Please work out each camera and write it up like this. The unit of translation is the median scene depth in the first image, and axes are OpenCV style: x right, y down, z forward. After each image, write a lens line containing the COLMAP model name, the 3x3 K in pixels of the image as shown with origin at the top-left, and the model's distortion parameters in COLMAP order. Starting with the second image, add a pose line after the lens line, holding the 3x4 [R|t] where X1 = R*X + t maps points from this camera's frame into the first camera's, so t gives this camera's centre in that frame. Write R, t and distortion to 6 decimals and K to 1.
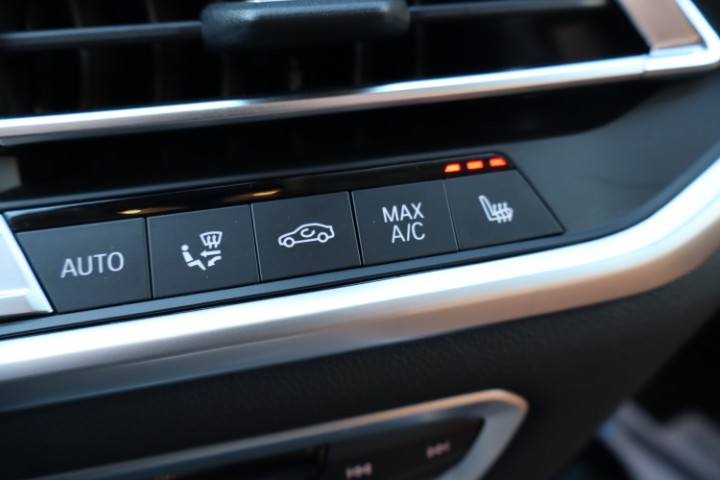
lens RADIAL K [[601.4, 0, 360.0], [0, 601.4, 240.0], [0, 0, 1]] dist [-0.002377, -0.000376]
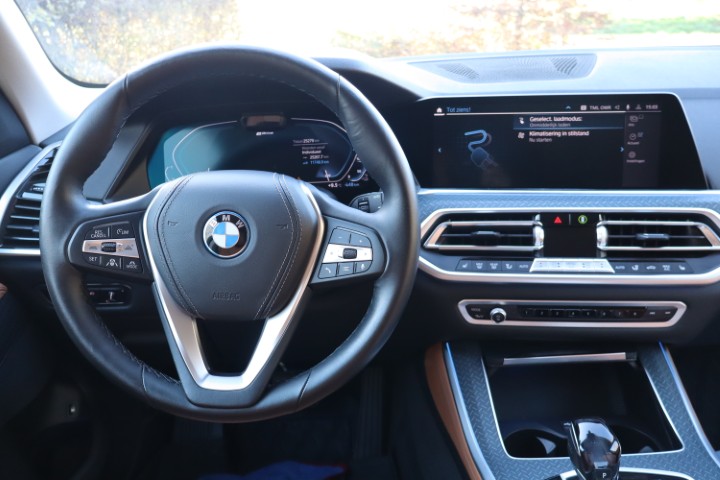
lens RADIAL K [[601.4, 0, 360.0], [0, 601.4, 240.0], [0, 0, 1]] dist [-0.002377, -0.000376]
pose [[0.947666, 0.094643, -0.304911, -1.150584], [-0.156669, 0.970009, -0.185841, 1.451493], [0.278178, 0.223885, 0.934073, -6.273762]]
